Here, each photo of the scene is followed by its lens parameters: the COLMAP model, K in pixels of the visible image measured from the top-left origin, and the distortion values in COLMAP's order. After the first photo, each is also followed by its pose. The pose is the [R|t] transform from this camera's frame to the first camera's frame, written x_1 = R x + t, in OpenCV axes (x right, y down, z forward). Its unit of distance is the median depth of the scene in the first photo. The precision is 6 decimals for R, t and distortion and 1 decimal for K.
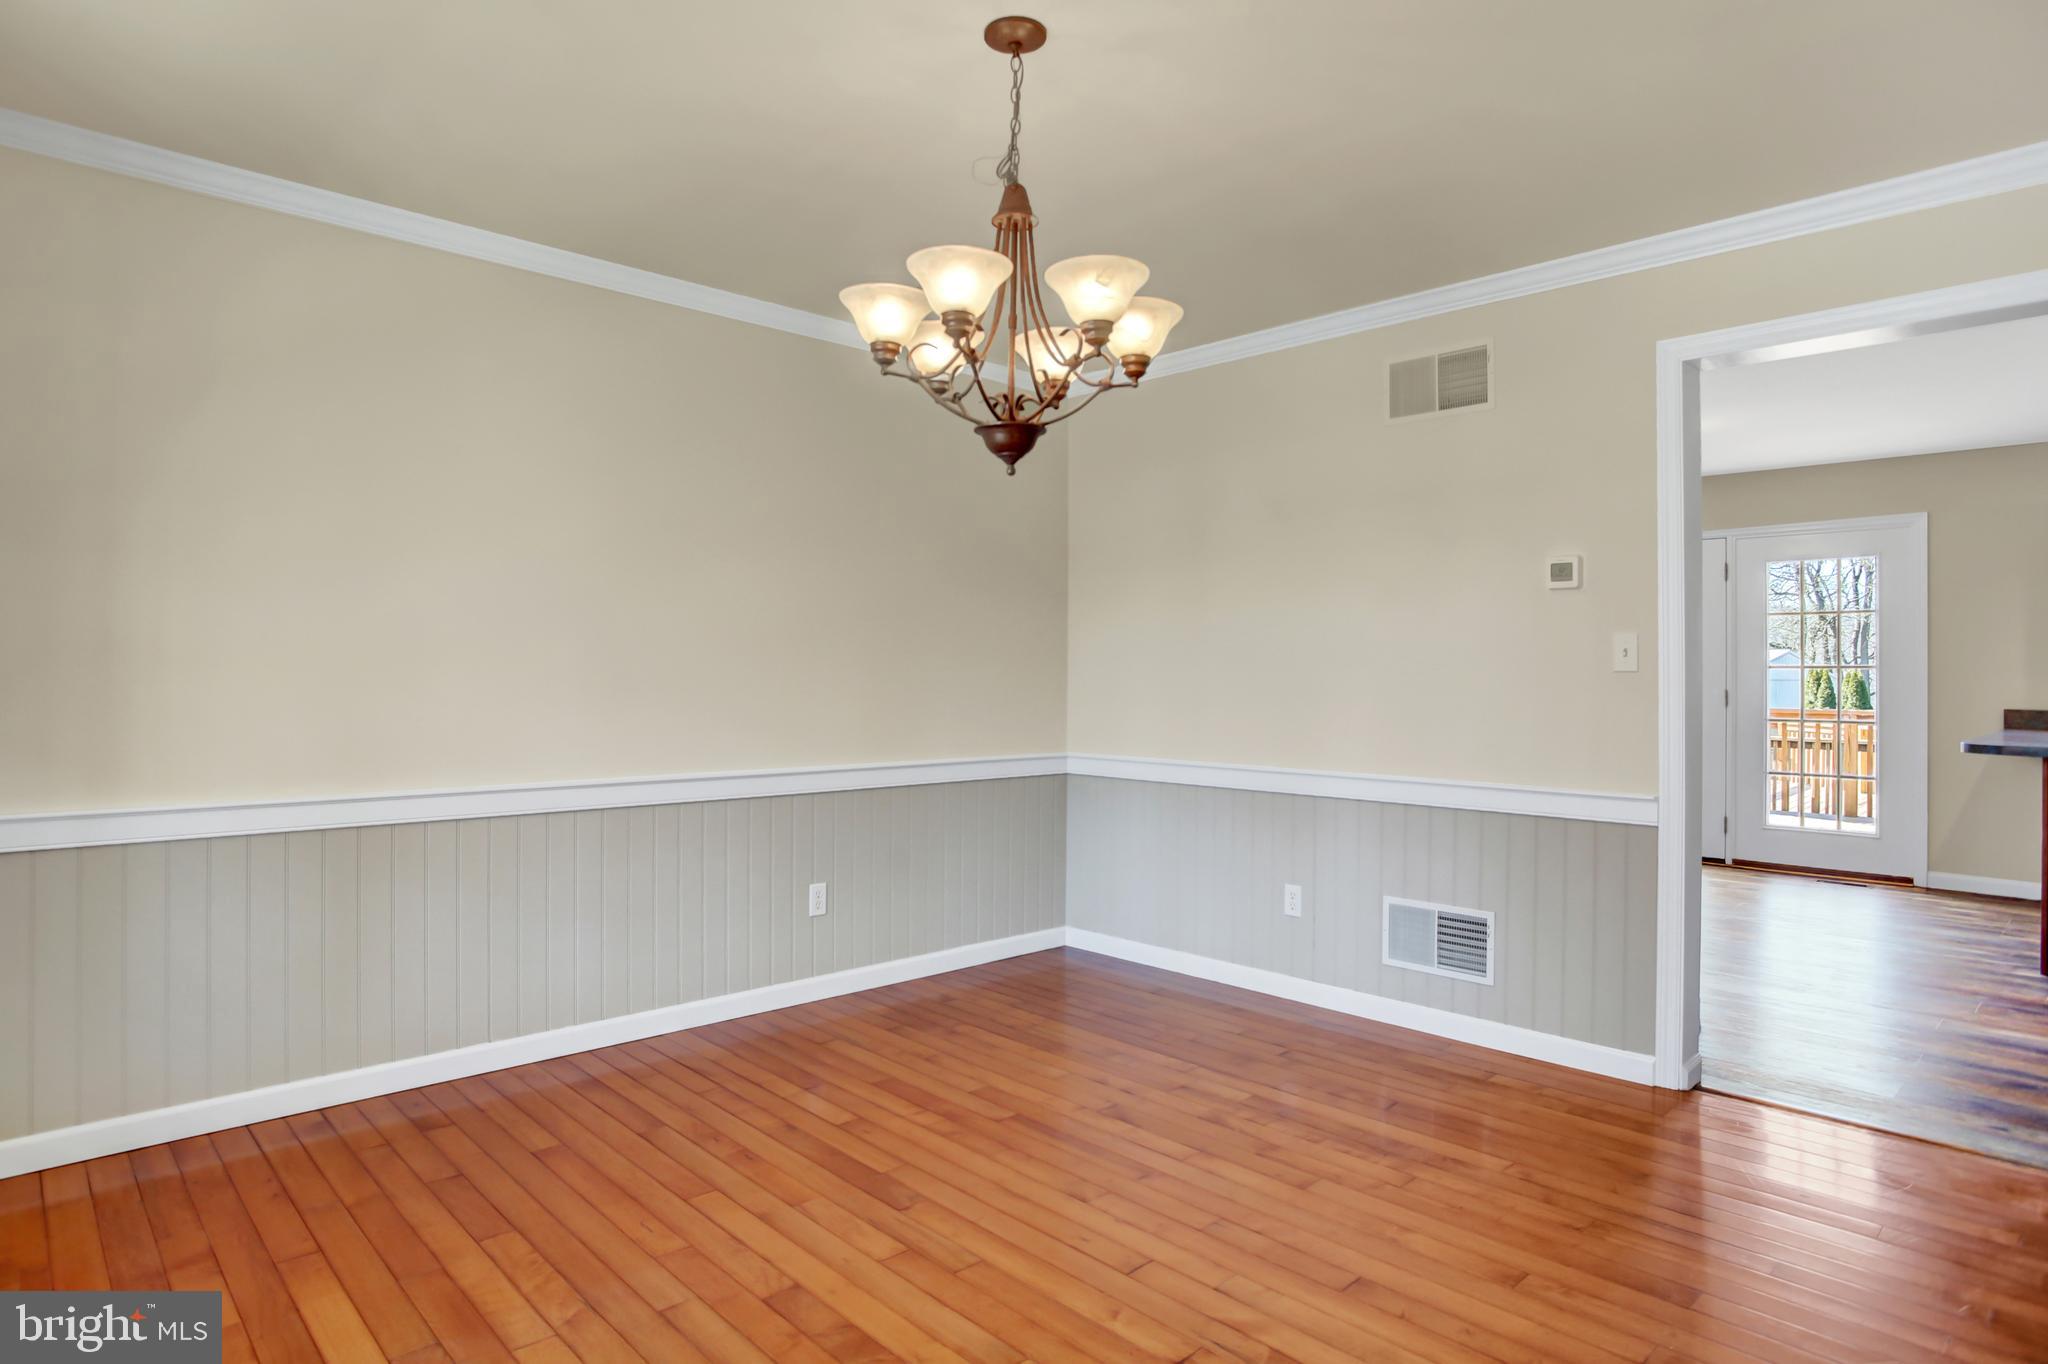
lens RADIAL K [[1116.5, 0, 1009.6], [0, 1116.5, 696.9], [0, 0, 1]] dist [-0.040544, 0.008109]
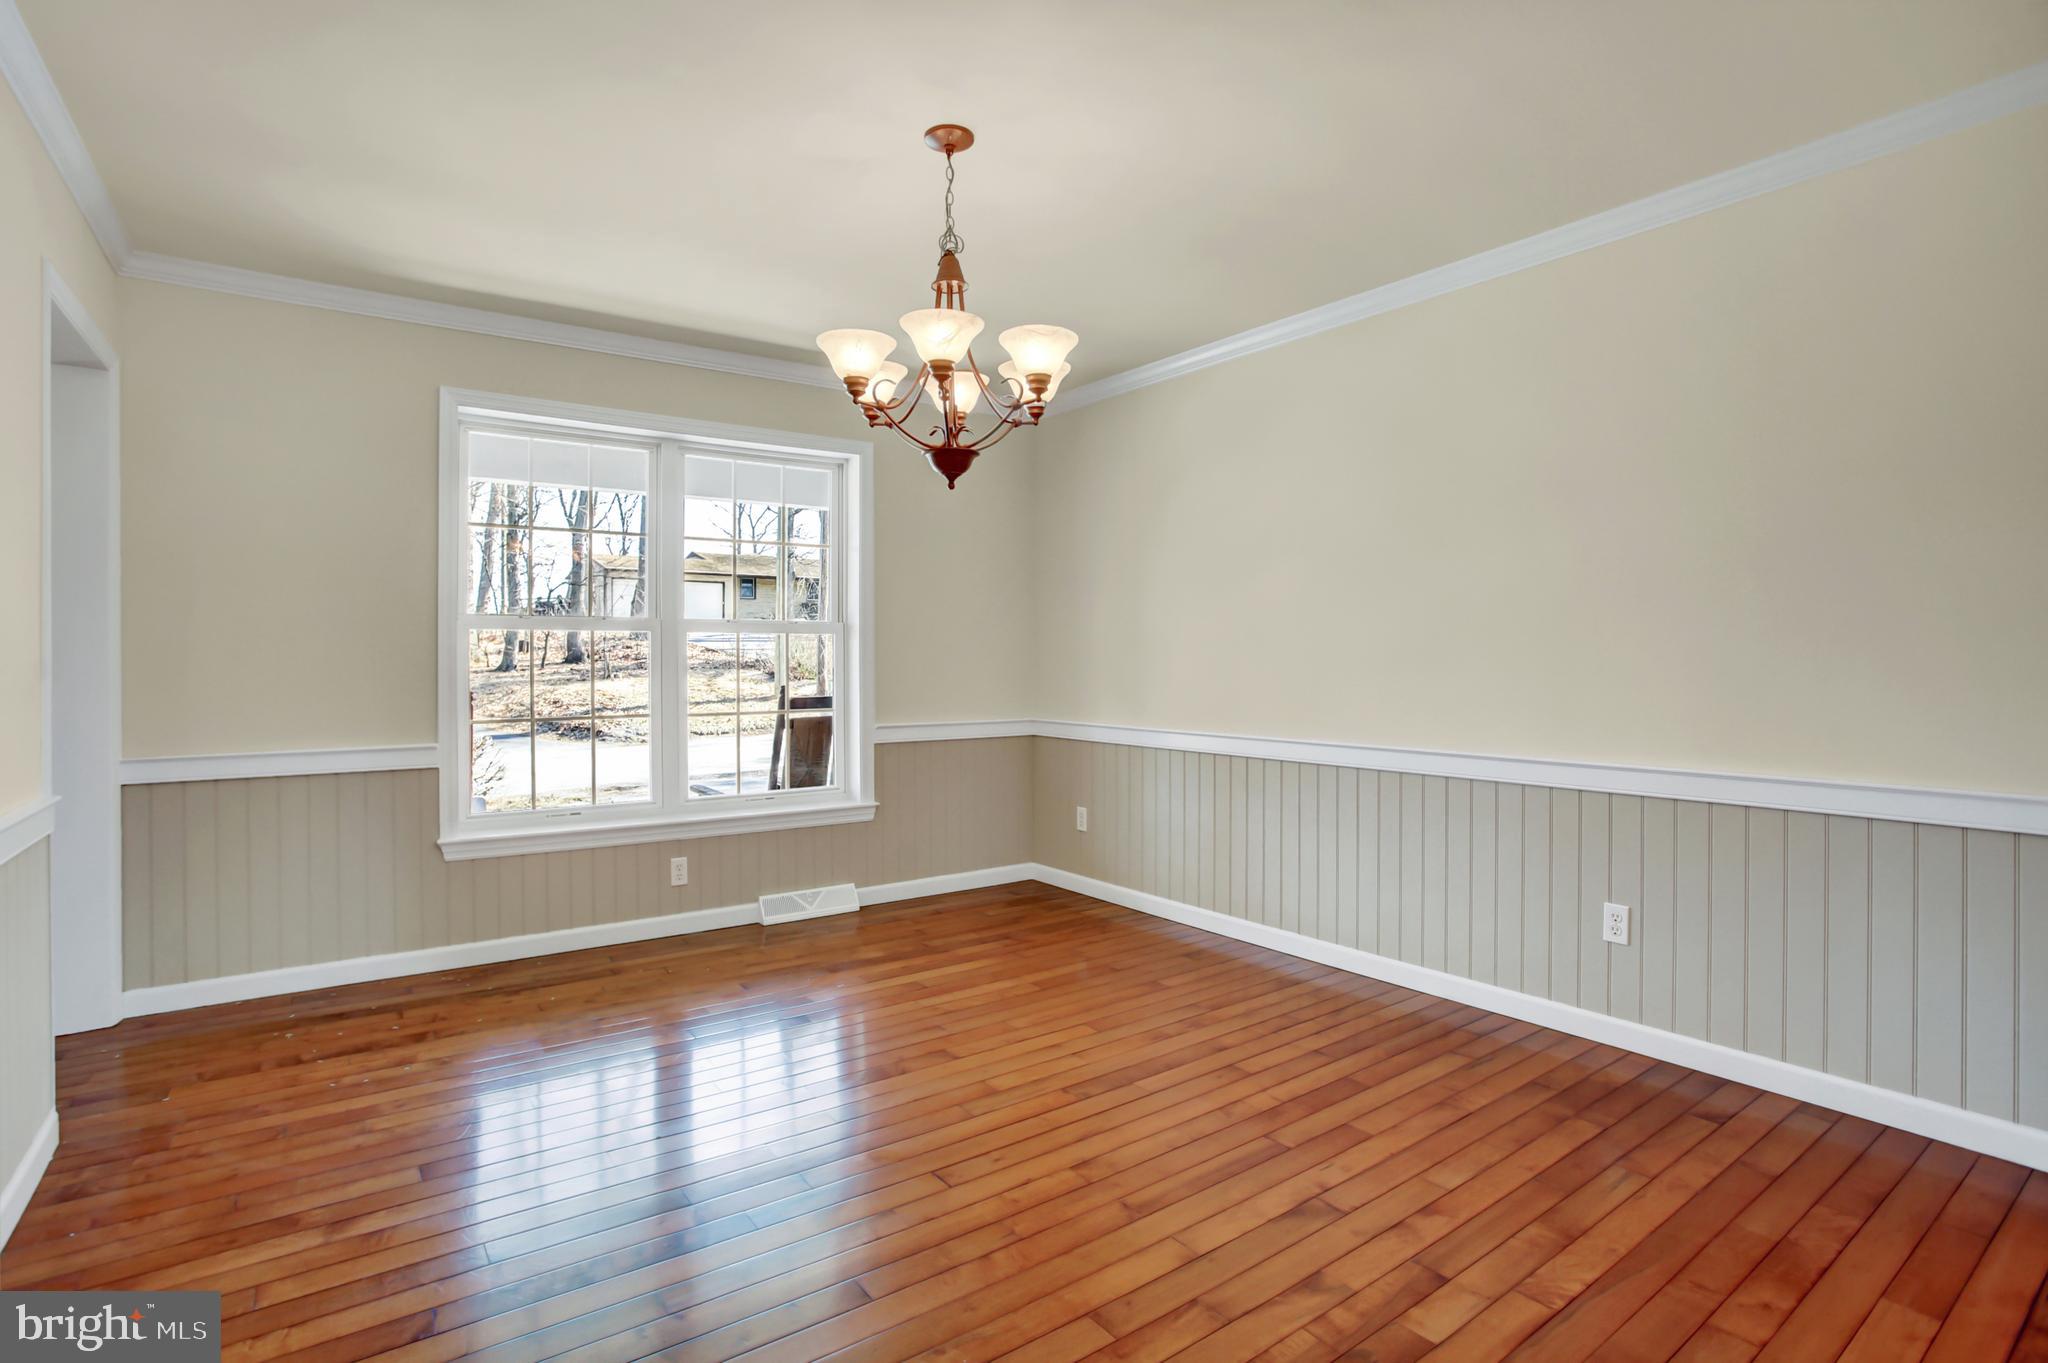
lens RADIAL K [[1000.9, 0, 1018.7], [0, 1000.9, 671.7], [0, 0, 1]] dist [-0.050574, 0.013350]
pose [[-0.130560, 0.003687, -0.991434, 0.787542], [-0.010940, 0.999927, 0.005159, -0.002104], [0.991380, 0.011520, -0.130510, 0.864747]]
